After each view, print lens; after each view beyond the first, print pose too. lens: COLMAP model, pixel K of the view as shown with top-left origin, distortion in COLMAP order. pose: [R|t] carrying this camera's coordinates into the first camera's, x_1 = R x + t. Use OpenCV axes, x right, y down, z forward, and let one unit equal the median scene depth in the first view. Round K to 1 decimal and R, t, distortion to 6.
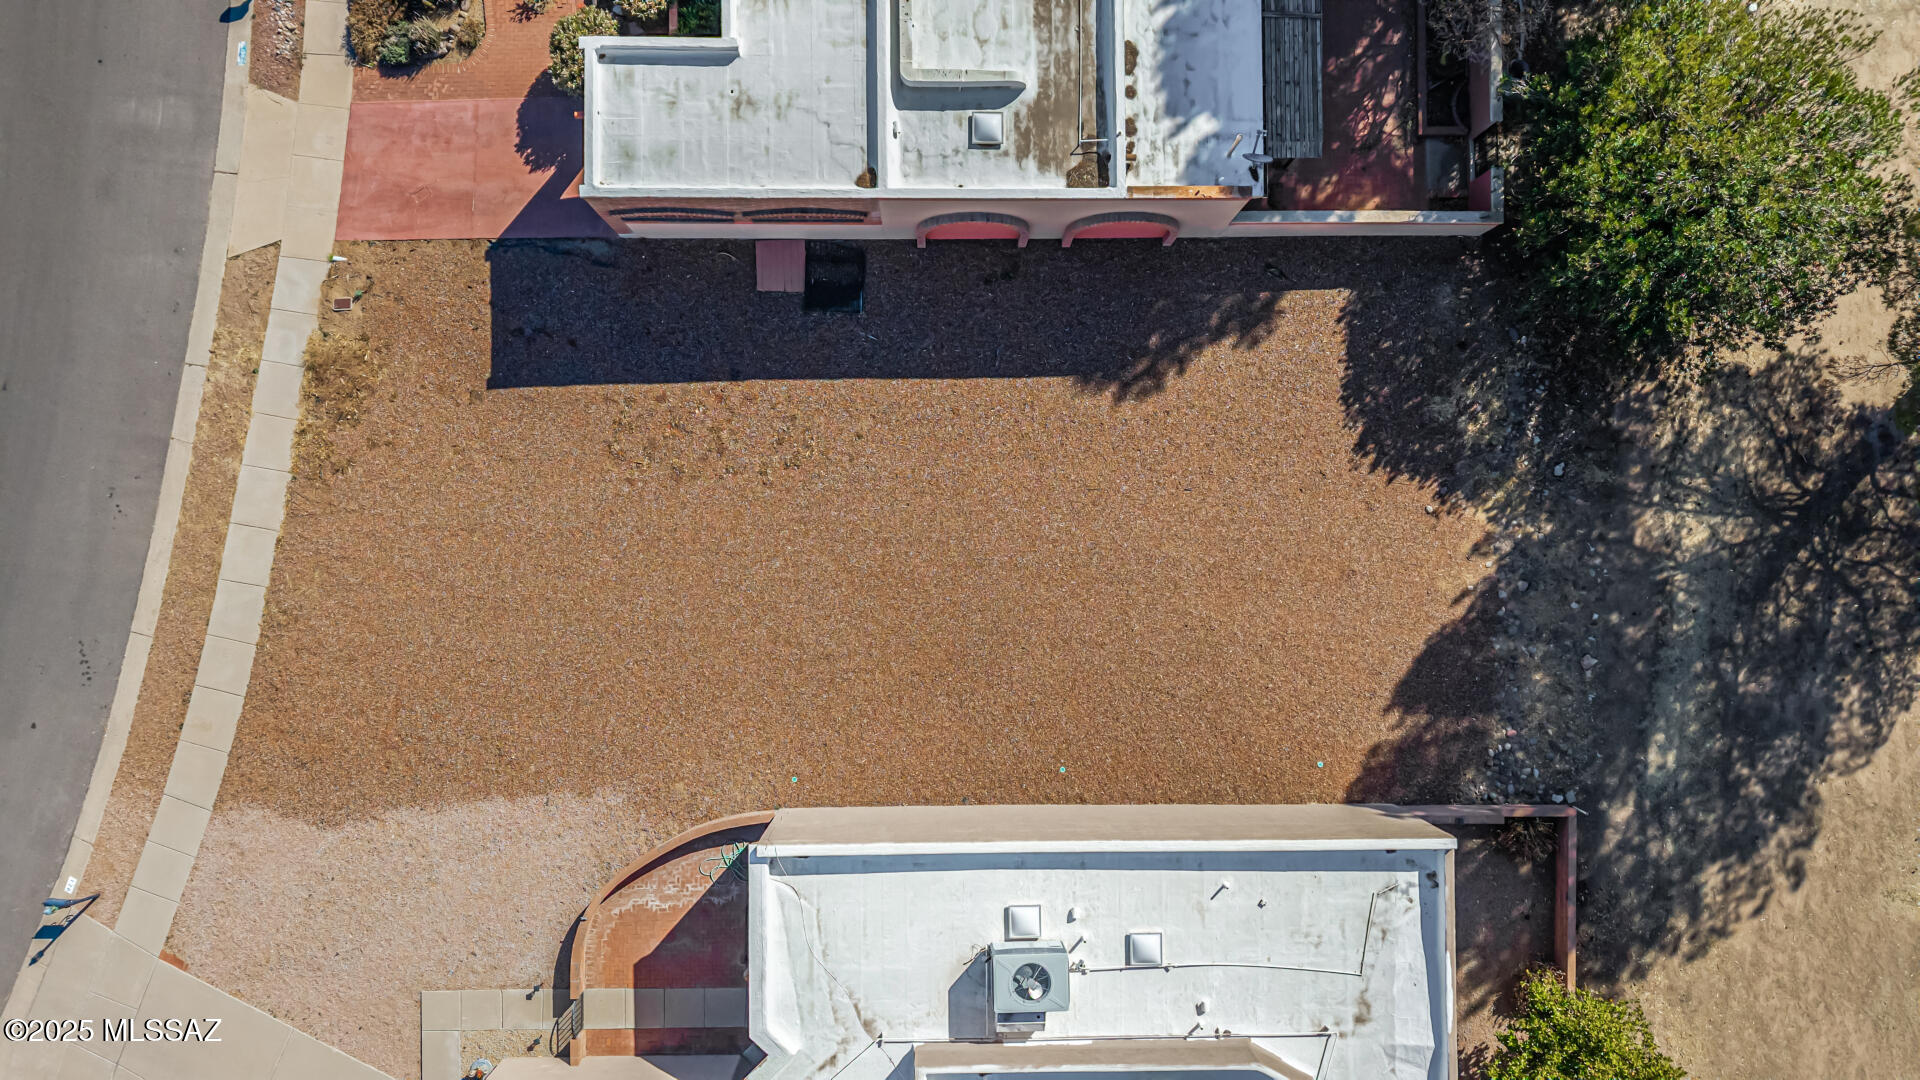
lens RADIAL K [[1285.6, 0, 961.3], [0, 1285.6, 547.4], [0, 0, 1]] dist [0.021844, -0.023003]
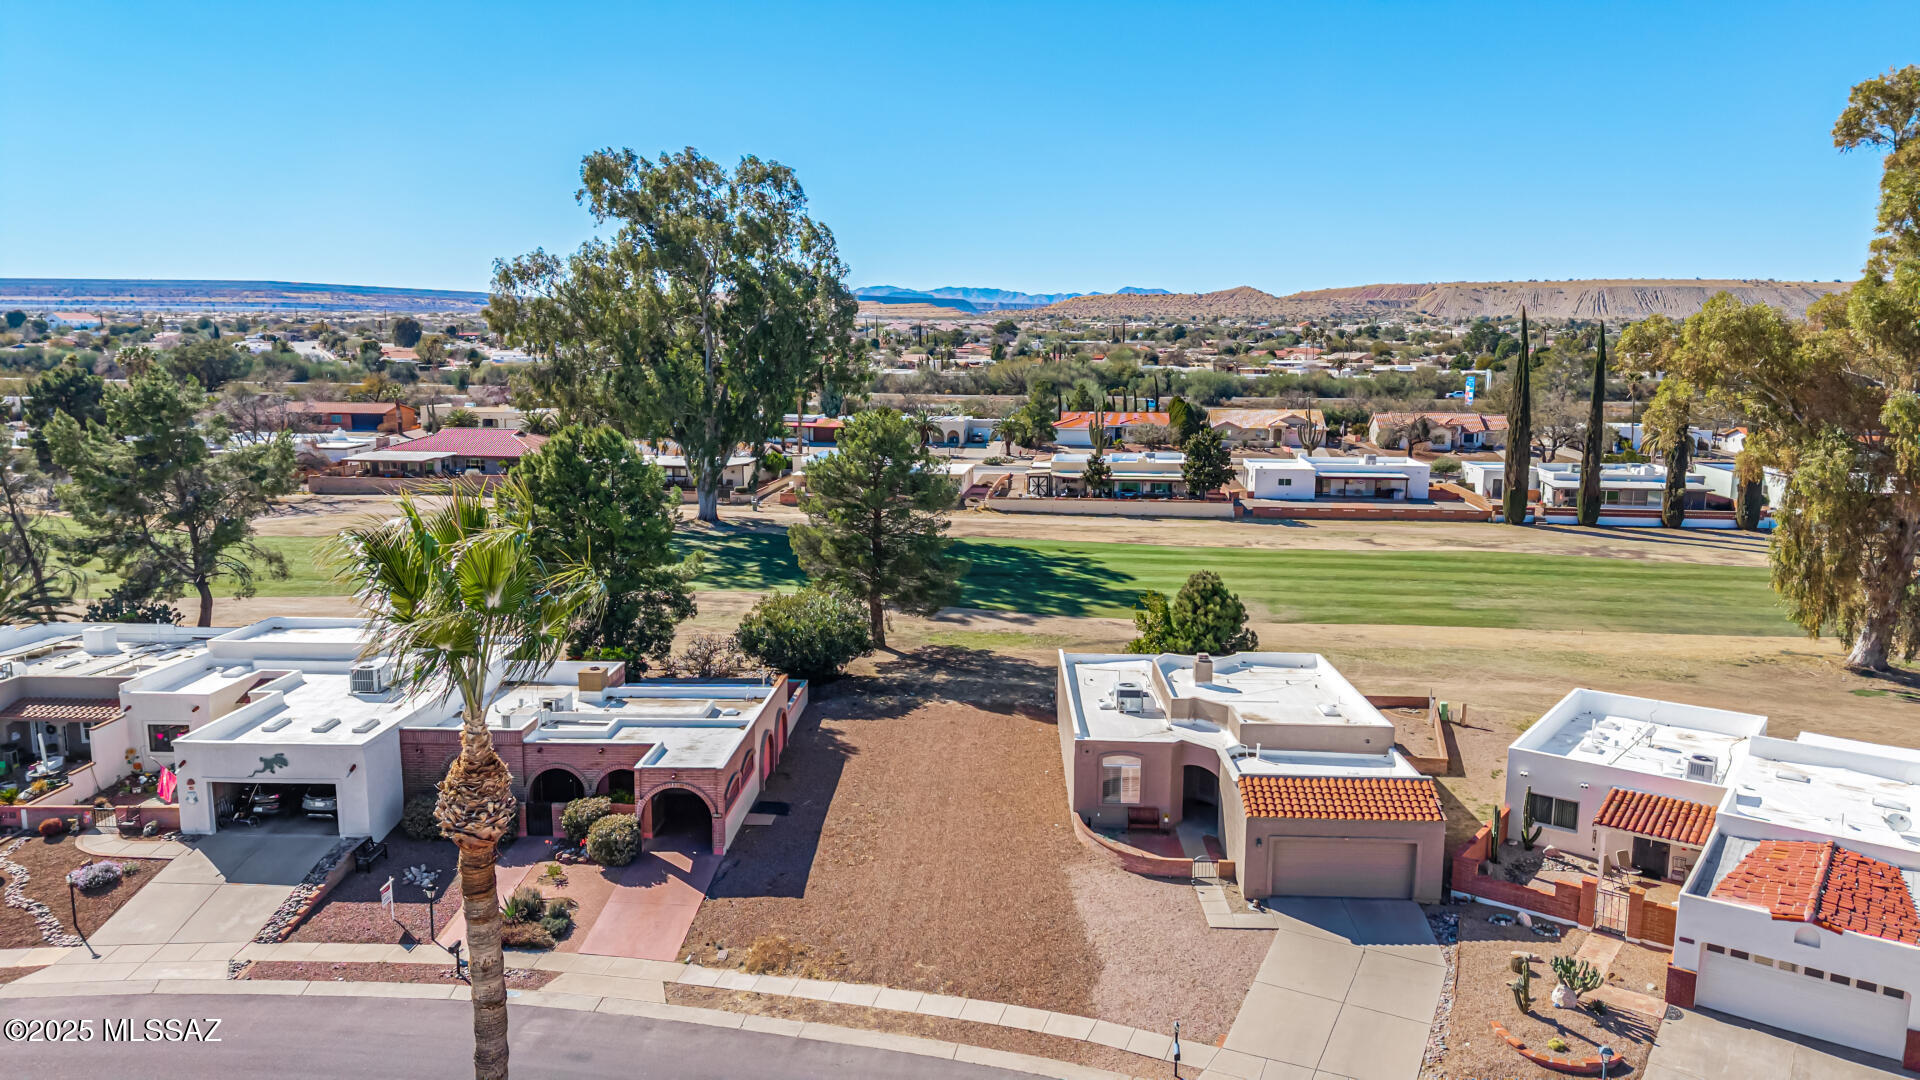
lens RADIAL K [[1275.3, 0, 956.7], [0, 1275.3, 550.1], [0, 0, 1]] dist [0.042668, -0.045081]
pose [[0.041715, -0.174399, 0.983791, -1.769297], [0.998898, 0.028456, -0.037311, 0.101601], [-0.021488, 0.984264, 0.175394, 0.335210]]
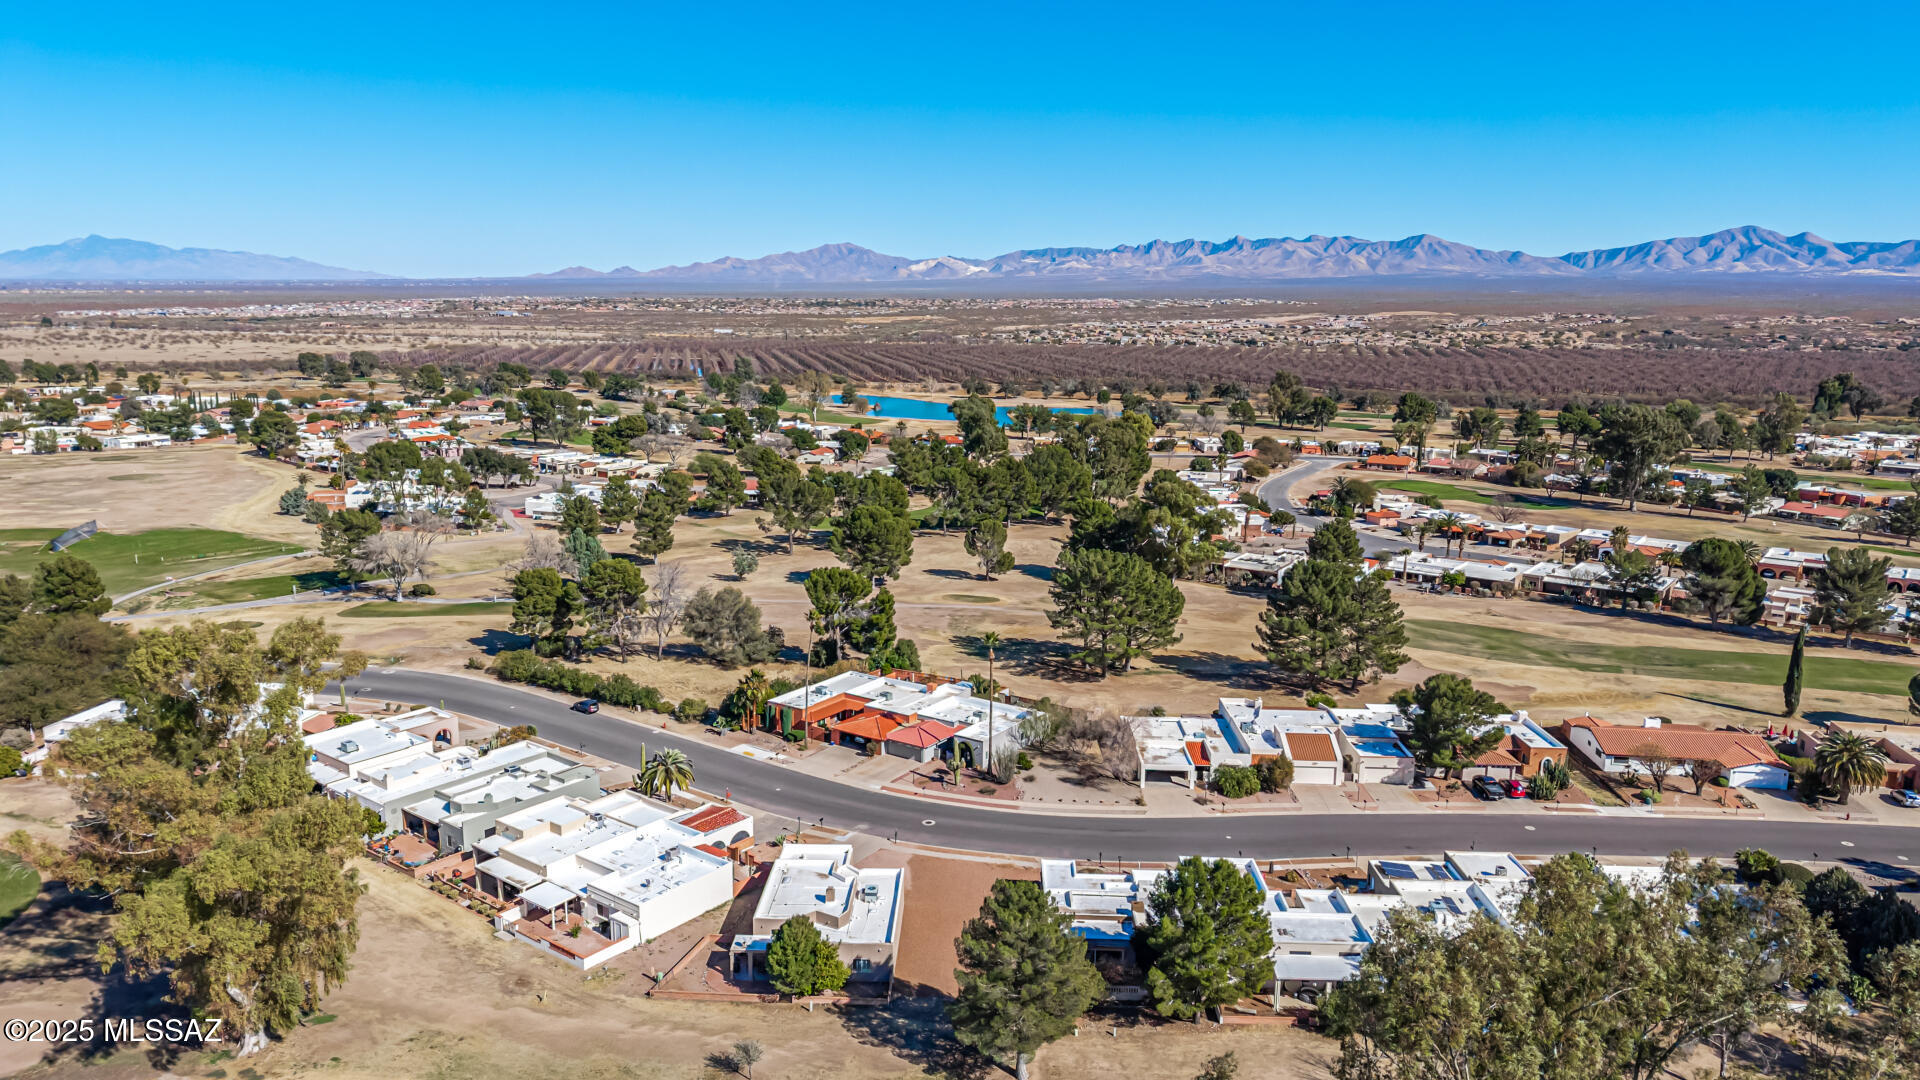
lens RADIAL K [[1297.7, 0, 960.0], [0, 1297.7, 540.0], [0, 0, 1]] dist [0.034945, -0.046123]
pose [[-0.029955, 0.169921, -0.985002, 3.788672], [-0.999551, -0.004700, 0.029587, -0.093302], [0.000398, 0.985446, 0.169986, -0.872361]]
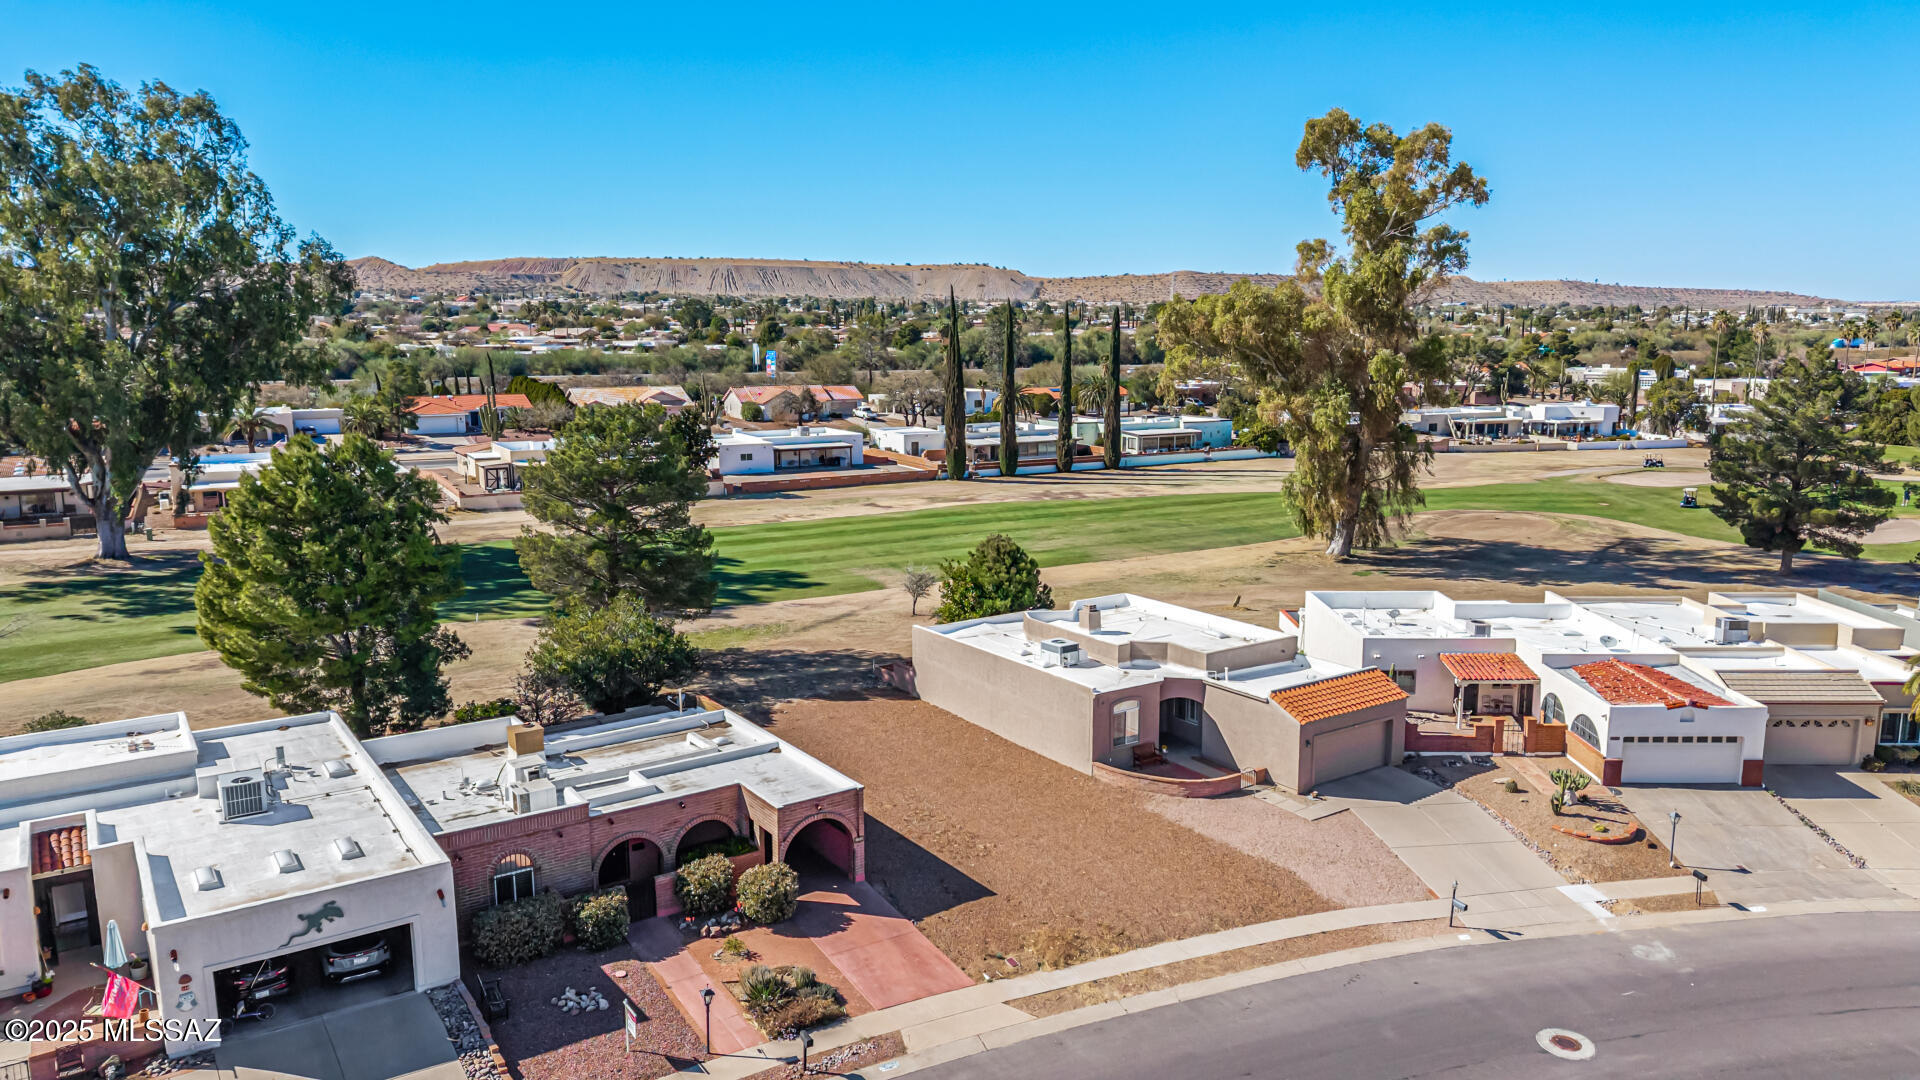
lens RADIAL K [[1308.6, 0, 960.0], [0, 1308.6, 540.0], [0, 0, 1]] dist [0.040490, -0.043912]
pose [[-0.562563, -0.150325, 0.812973, -1.502275], [0.826540, -0.079858, 0.557184, -0.965056], [-0.018836, 0.985406, 0.169175, 0.353250]]
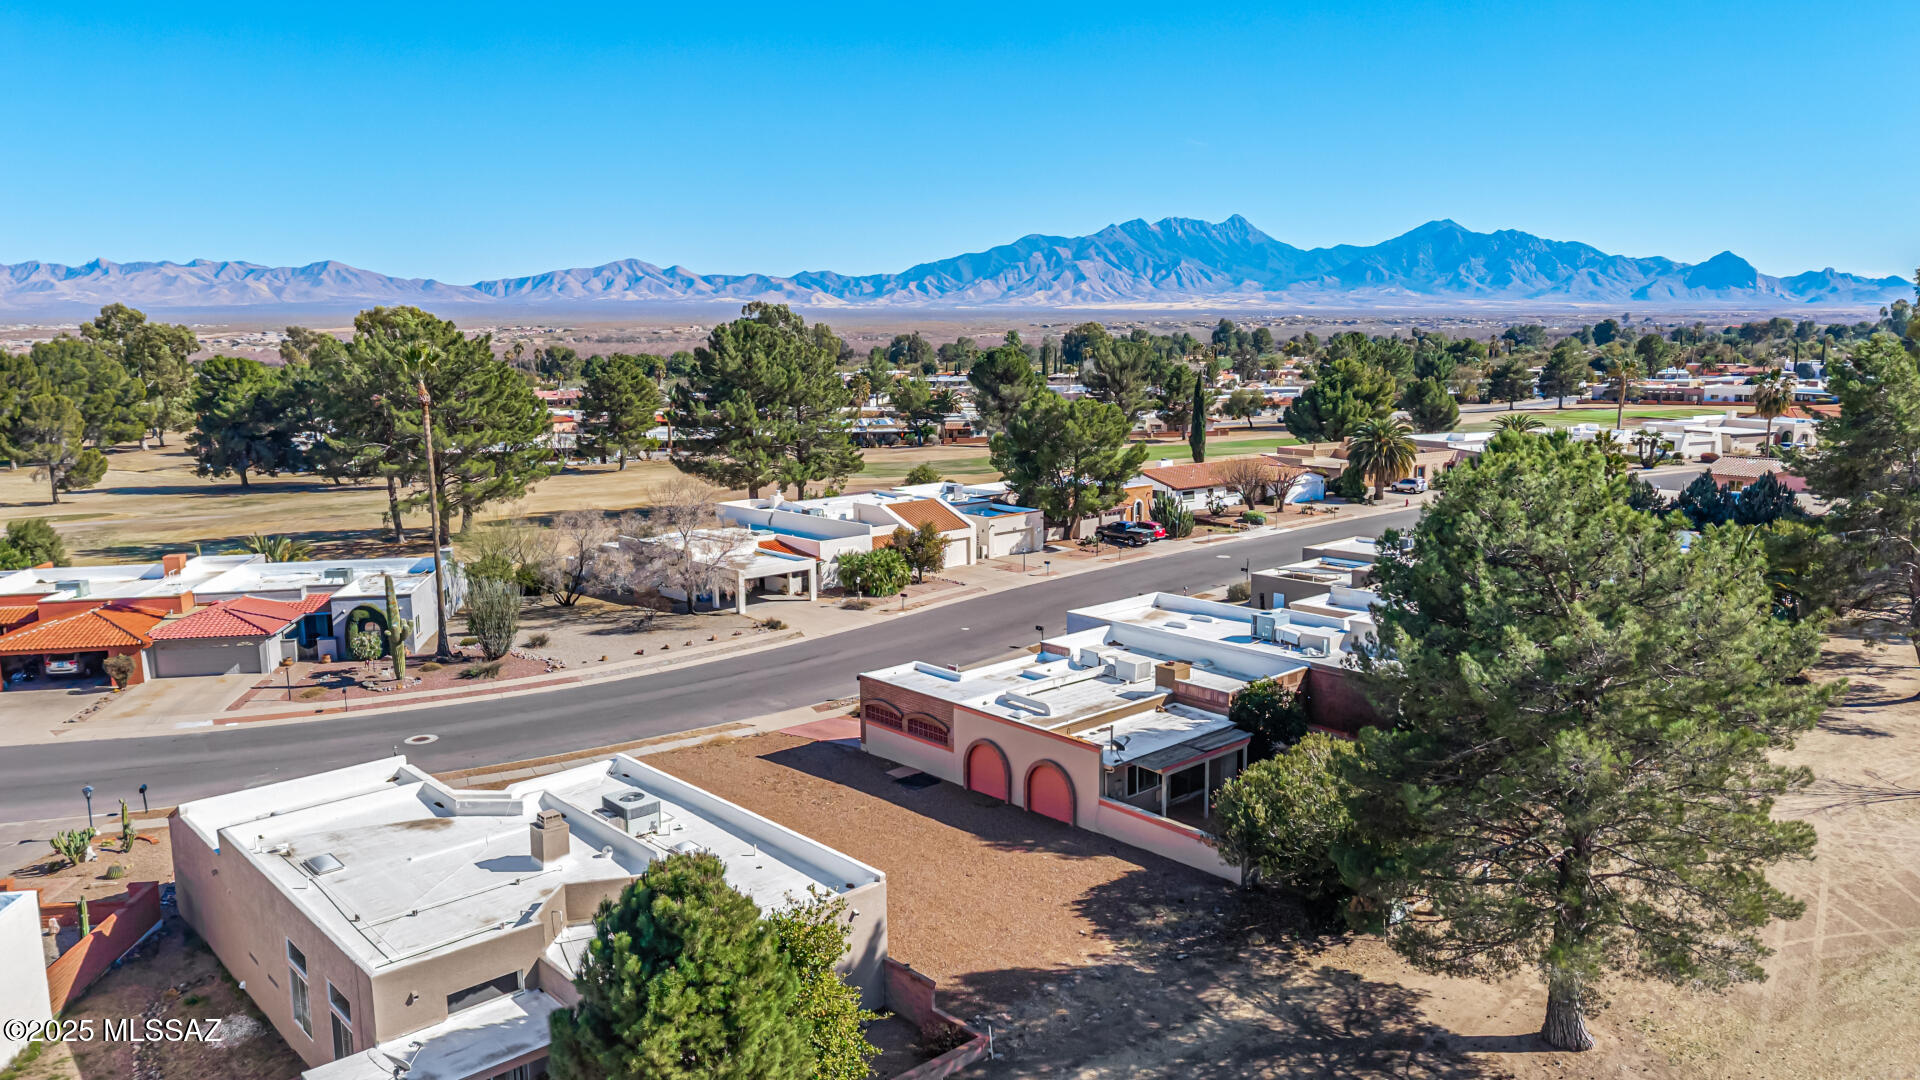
lens RADIAL K [[1308.6, 0, 960.0], [0, 1308.6, 540.0], [0, 0, 1]] dist [0.040490, -0.043912]
pose [[0.676437, 0.097846, -0.729972, 1.203770], [-0.736019, 0.125615, -0.665204, 0.892098], [0.026608, 0.987242, 0.156987, 0.399724]]
